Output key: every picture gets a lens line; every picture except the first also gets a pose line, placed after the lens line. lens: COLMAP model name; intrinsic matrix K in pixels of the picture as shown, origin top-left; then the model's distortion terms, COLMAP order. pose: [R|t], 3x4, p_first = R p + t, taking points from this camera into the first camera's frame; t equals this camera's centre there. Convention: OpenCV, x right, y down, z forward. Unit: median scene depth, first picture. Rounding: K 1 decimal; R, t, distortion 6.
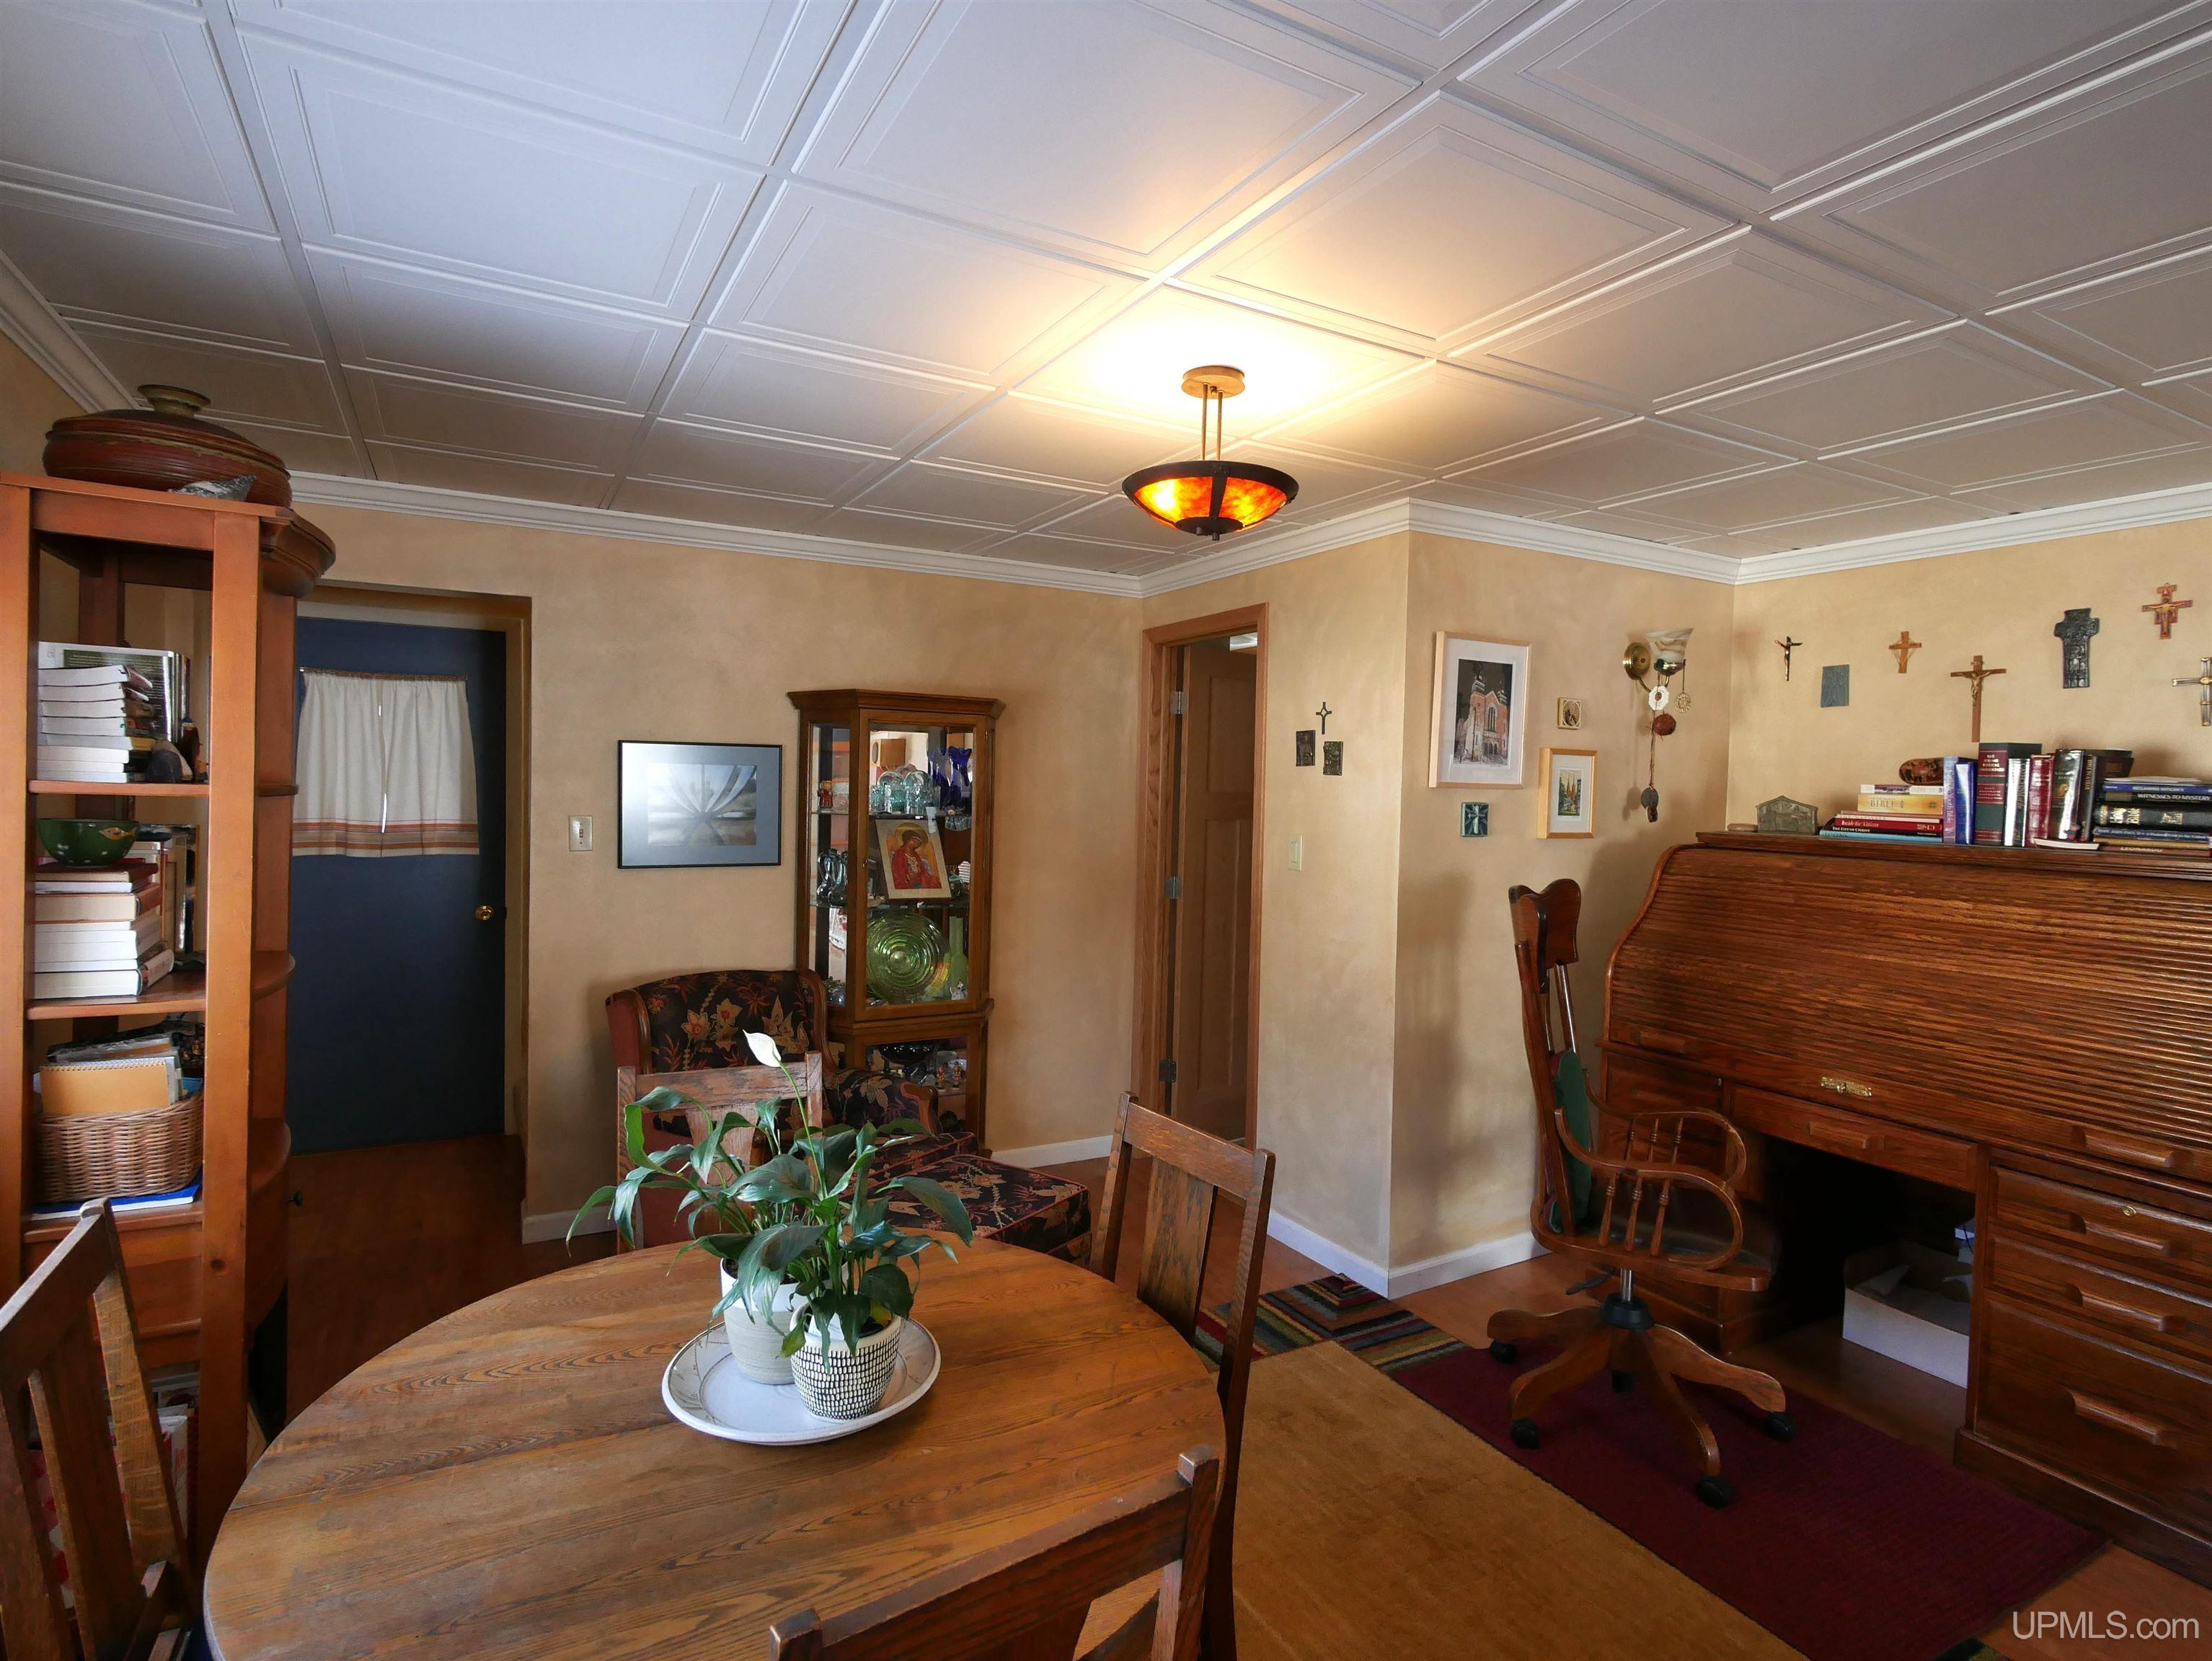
lens RADIAL K [[1142.6, 0, 1106.0], [0, 1142.6, 830.5], [0, 0, 1]] dist [-0.008300, -0.000602]
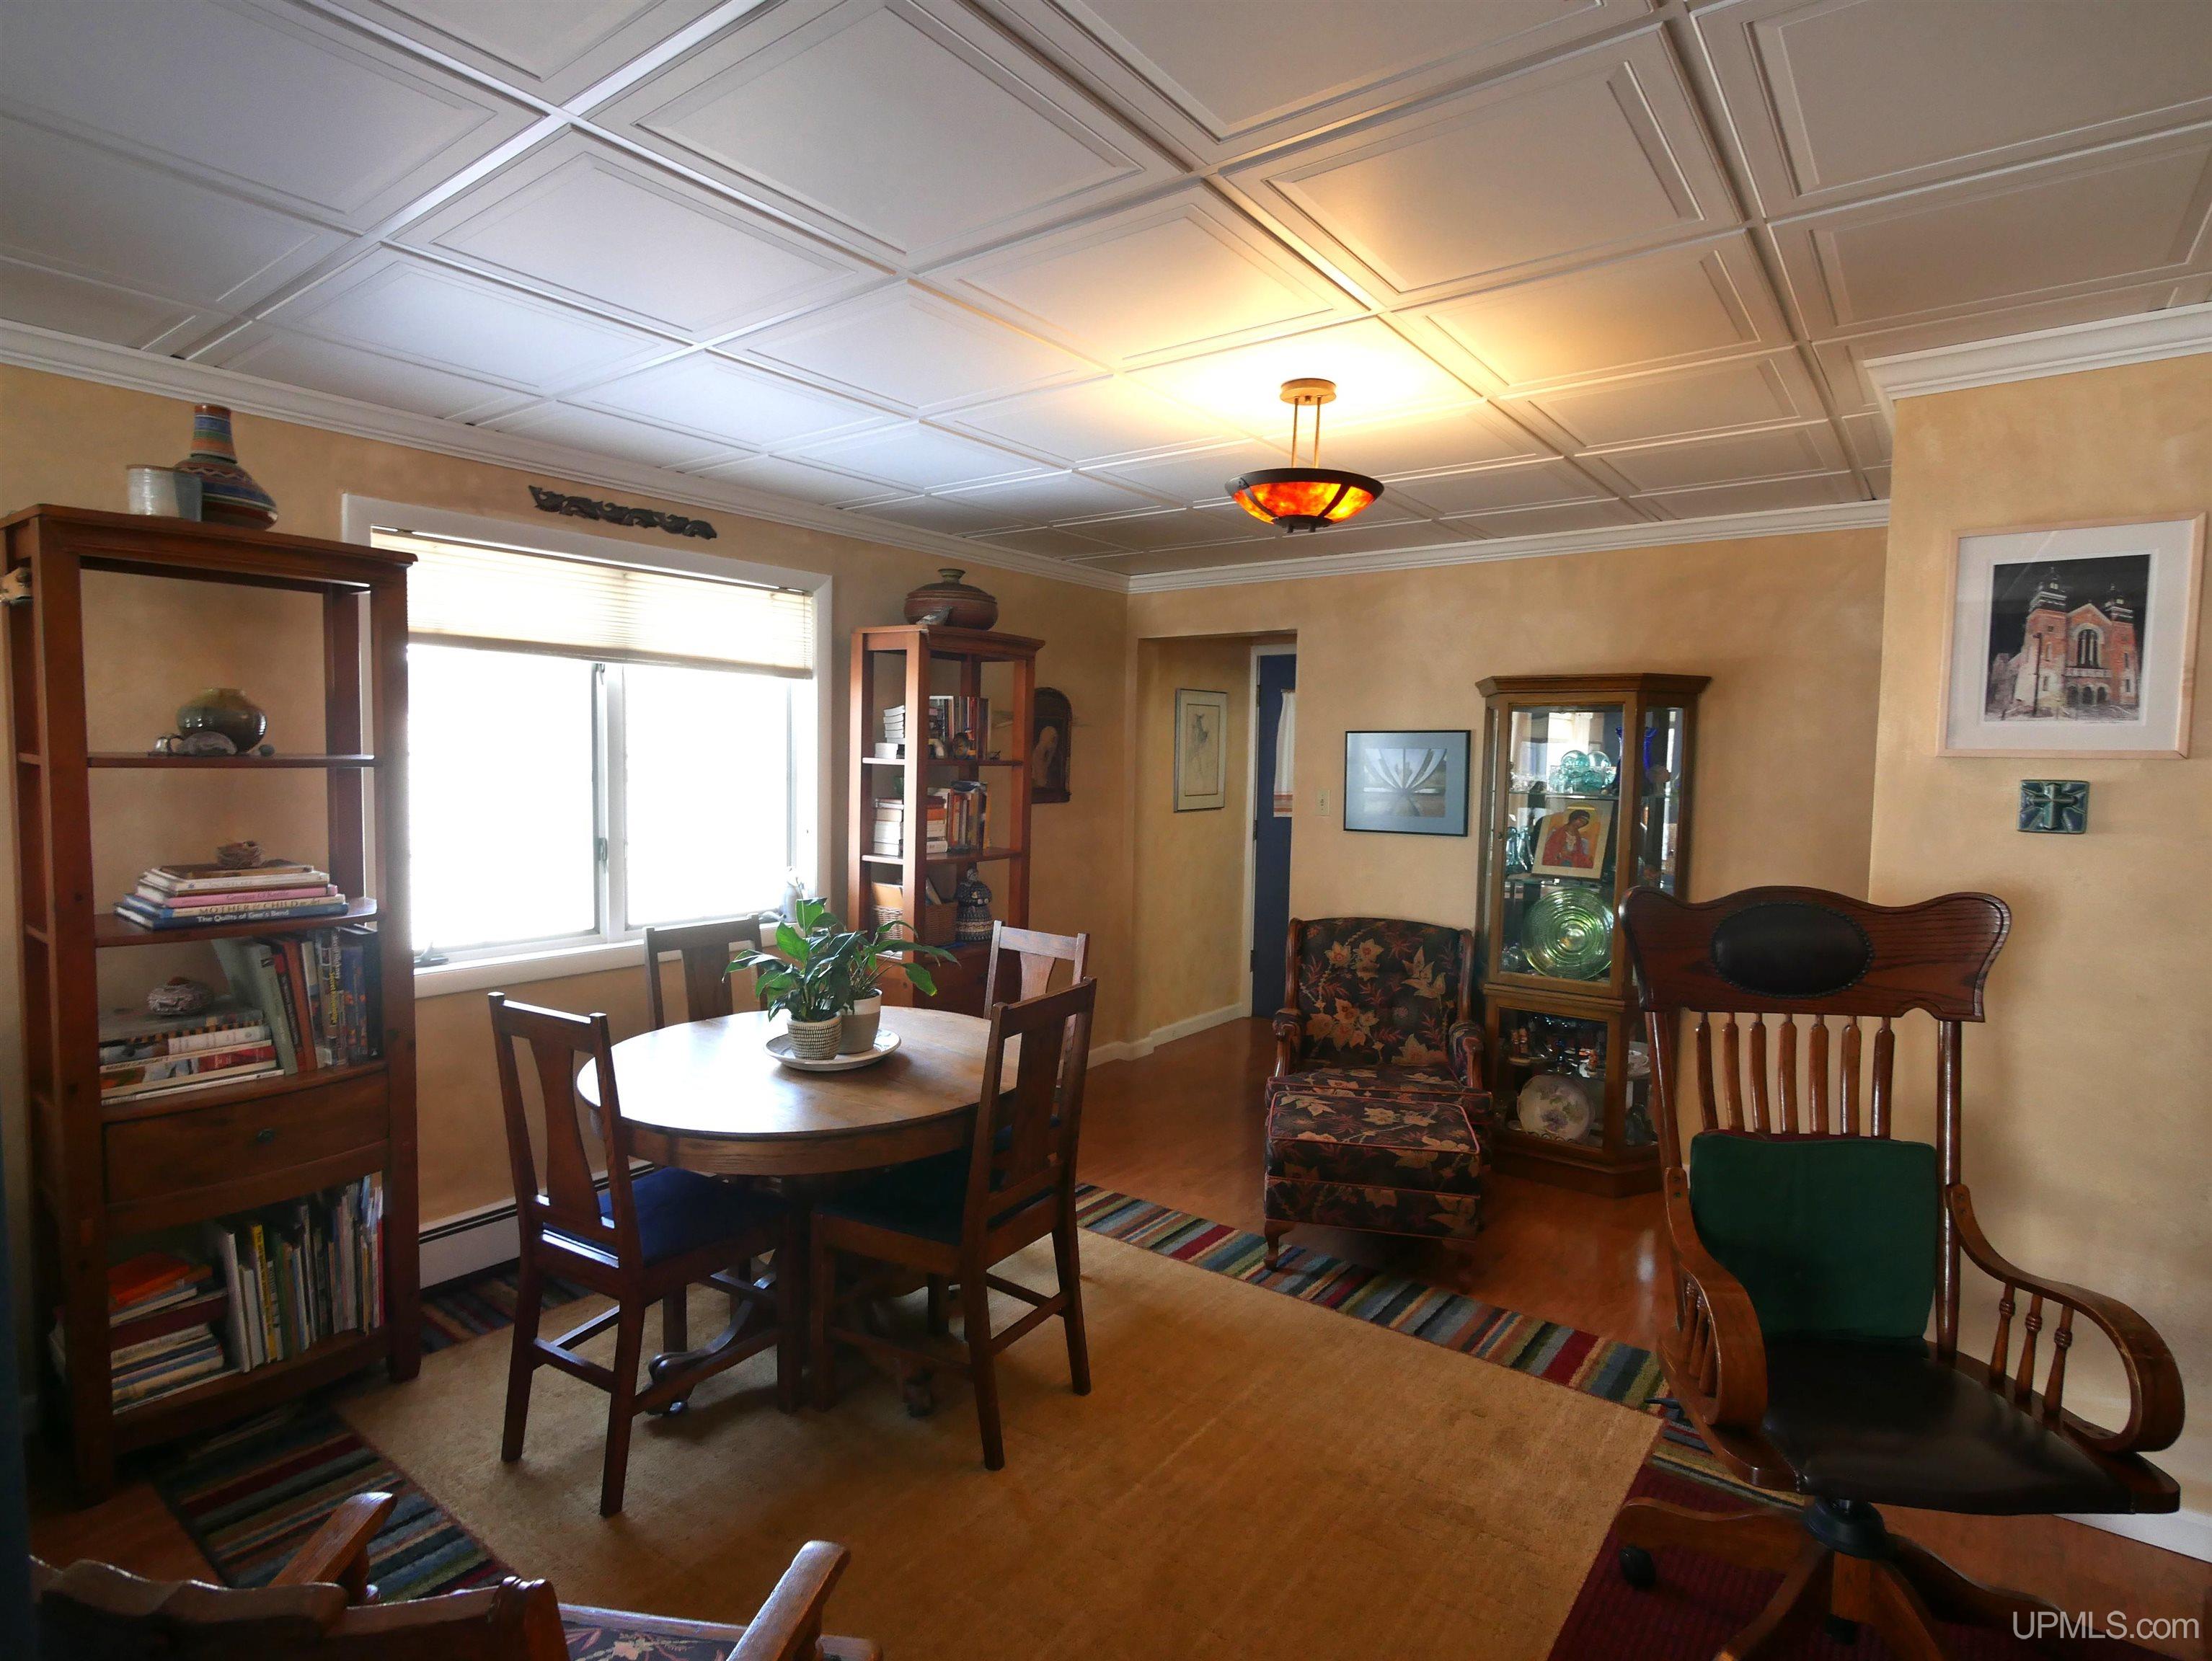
lens RADIAL K [[1142.6, 0, 1106.0], [0, 1142.6, 830.5], [0, 0, 1]] dist [-0.008300, -0.000602]
pose [[0.401544, 0.043225, -0.914819, 0.687304], [-0.041268, 0.998725, 0.029076, 0.007189], [0.914910, 0.026077, 0.402815, 0.247236]]
